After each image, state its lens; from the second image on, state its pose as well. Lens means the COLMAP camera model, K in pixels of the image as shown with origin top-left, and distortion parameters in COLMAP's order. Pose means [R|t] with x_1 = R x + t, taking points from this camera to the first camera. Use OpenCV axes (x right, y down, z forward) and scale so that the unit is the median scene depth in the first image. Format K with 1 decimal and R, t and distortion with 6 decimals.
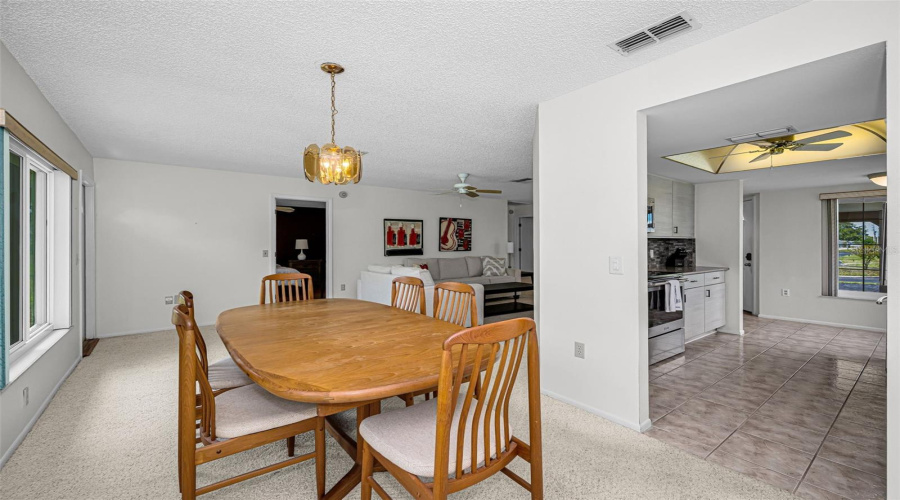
lens RADIAL K [[377.7, 0, 451.5], [0, 377.7, 246.3], [0, 0, 1]] dist [-0.000070, 0.000005]
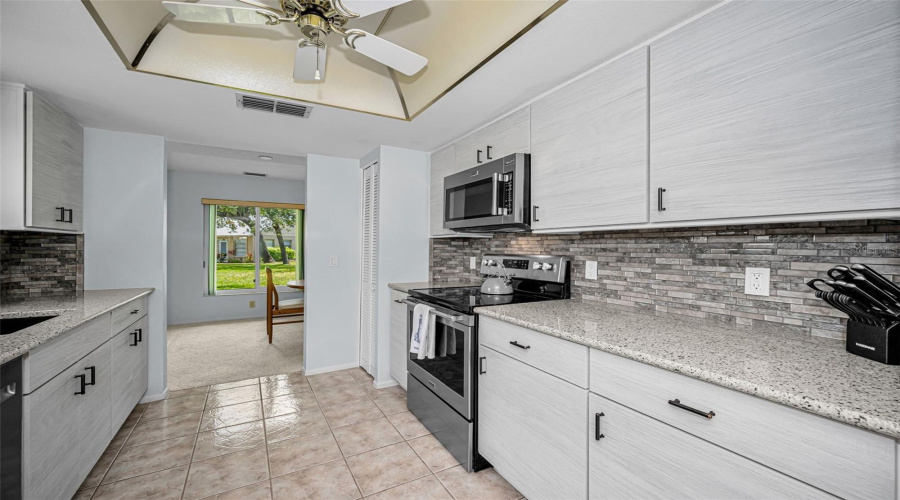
lens RADIAL K [[360.9, 0, 453.5], [0, 360.9, 248.5], [0, 0, 1]] dist [0.000173, 0.000152]
pose [[-0.140188, 0.008413, -0.990089, 0.831981], [-0.005214, 0.999944, 0.009235, -0.006073], [0.990111, 0.006457, -0.140136, 0.813128]]
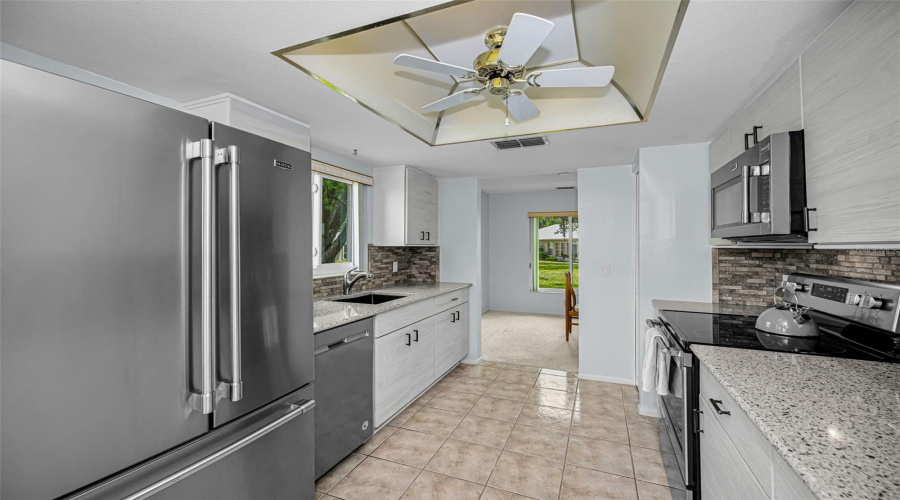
lens RADIAL K [[360.8, 0, 452.0], [0, 360.8, 237.5], [0, 0, 1]] dist [-0.000448, -0.000104]
pose [[-0.867666, -0.012589, -0.496988, 0.780960], [-0.002856, 0.999789, -0.020340, -0.021251], [0.497139, -0.016228, -0.867519, 0.935261]]
